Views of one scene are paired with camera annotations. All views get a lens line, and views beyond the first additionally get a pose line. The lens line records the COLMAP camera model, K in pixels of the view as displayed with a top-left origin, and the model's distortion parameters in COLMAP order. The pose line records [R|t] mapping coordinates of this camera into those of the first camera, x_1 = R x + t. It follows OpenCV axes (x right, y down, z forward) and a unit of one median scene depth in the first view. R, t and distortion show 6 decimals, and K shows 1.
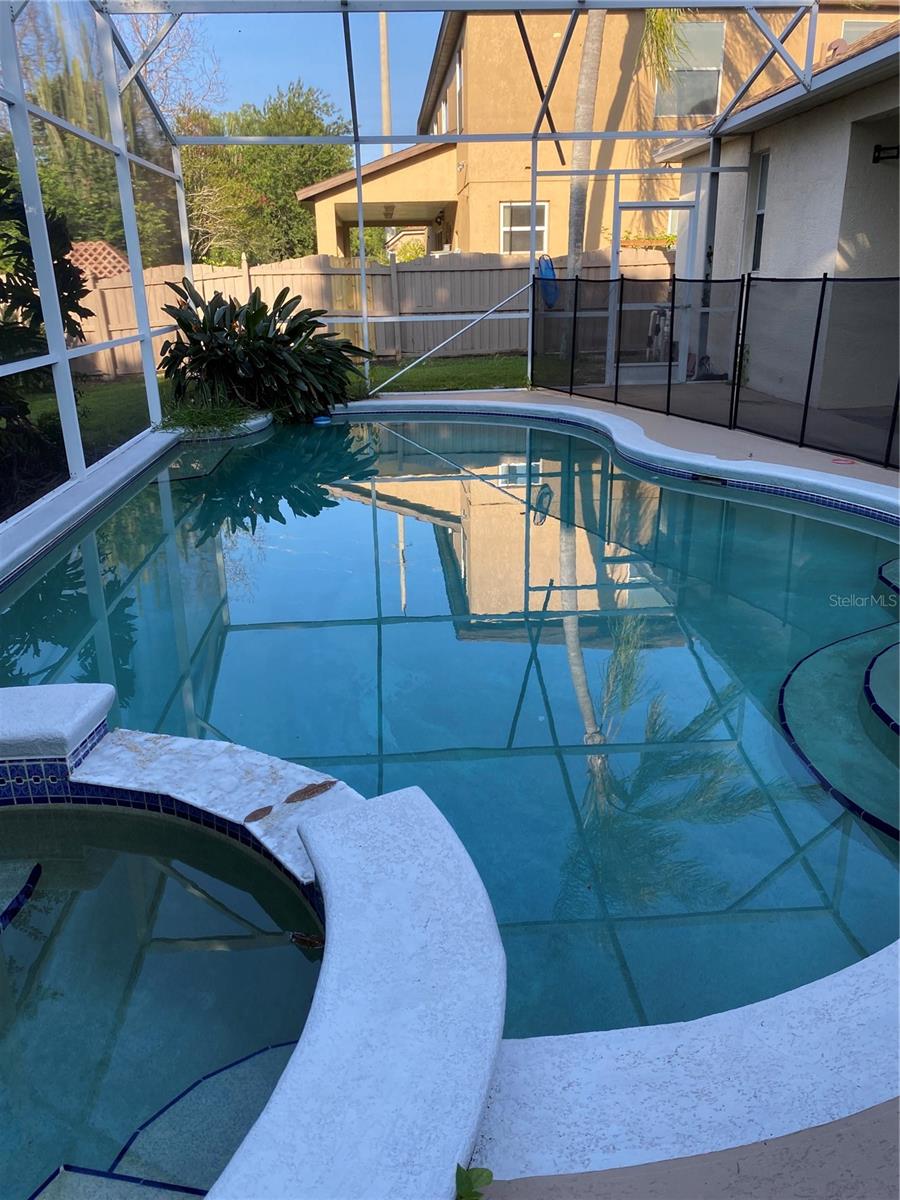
lens RADIAL K [[920.3, 0, 448.6], [0, 920.3, 601.3], [0, 0, 1]] dist [0.030382, -0.032656]
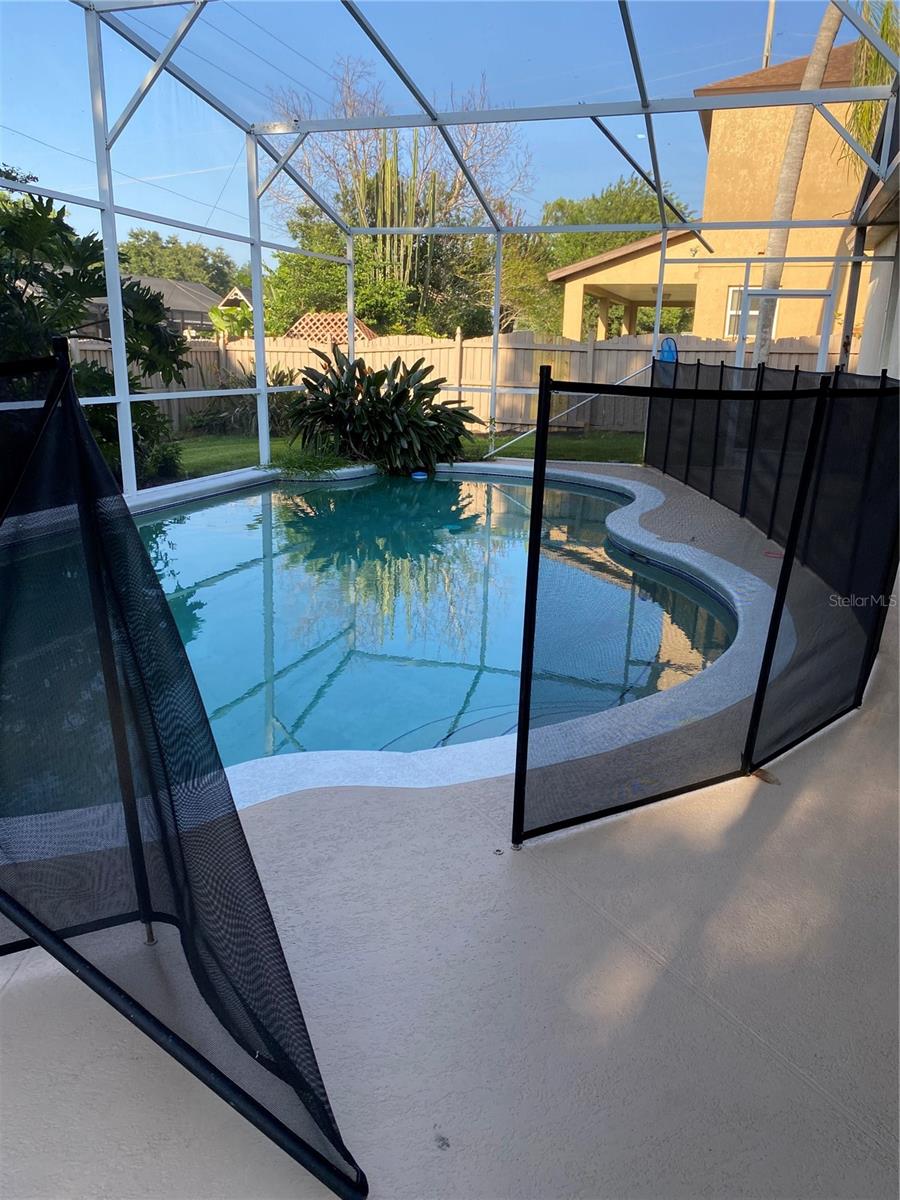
lens RADIAL K [[920.3, 0, 450.7], [0, 920.3, 604.2], [0, 0, 1]] dist [0.030382, -0.032656]
pose [[0.927726, 0.139532, -0.346202, 0.221732], [-0.163483, 0.985702, -0.040814, -0.003171], [0.335557, 0.094462, 0.937272, -0.008627]]
